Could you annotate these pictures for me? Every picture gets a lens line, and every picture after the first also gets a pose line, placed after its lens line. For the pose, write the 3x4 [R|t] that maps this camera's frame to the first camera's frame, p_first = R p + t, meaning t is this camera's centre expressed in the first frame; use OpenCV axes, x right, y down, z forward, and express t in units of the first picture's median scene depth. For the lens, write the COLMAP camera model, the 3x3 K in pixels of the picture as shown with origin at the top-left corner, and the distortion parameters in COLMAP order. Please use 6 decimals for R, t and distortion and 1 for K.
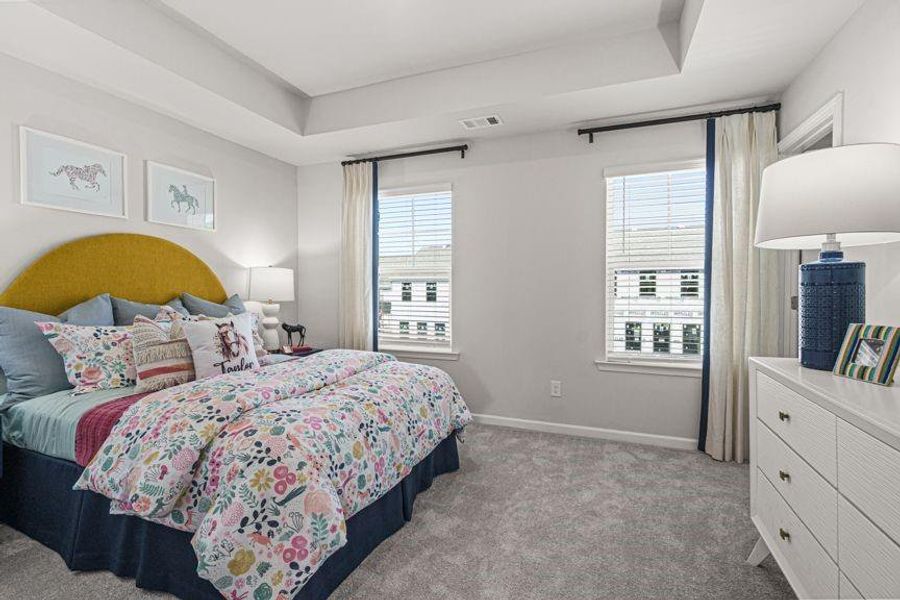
lens RADIAL K [[404.1, 0, 449.3], [0, 404.1, 302.1], [0, 0, 1]] dist [-0.000523, 0.000171]
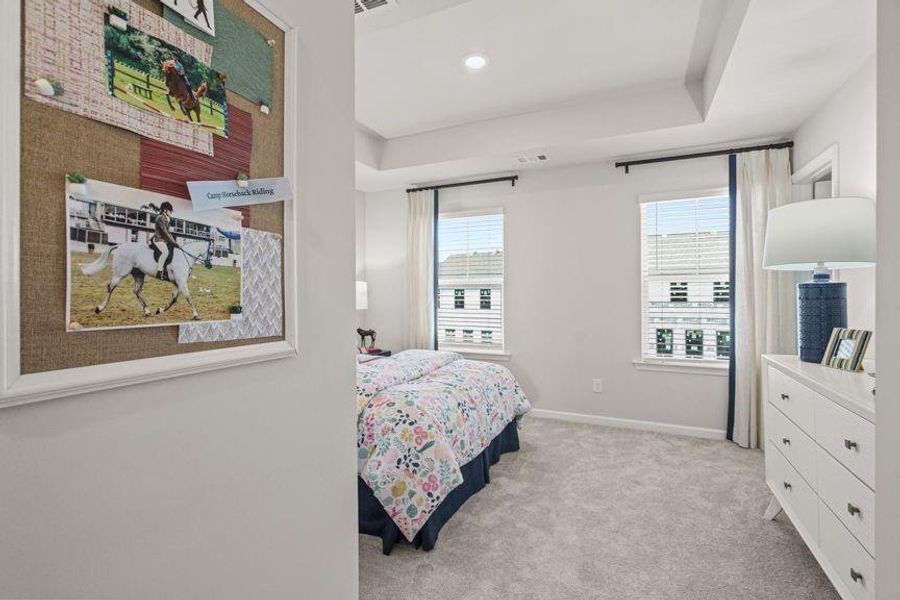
lens RADIAL K [[404.1, 0, 449.7], [0, 404.1, 297.2], [0, 0, 1]] dist [-0.000523, 0.000171]
pose [[0.998223, -0.001825, -0.059566, -0.110984], [0.000201, 0.999628, -0.027256, -0.006996], [0.059594, 0.027196, 0.997852, -0.225184]]
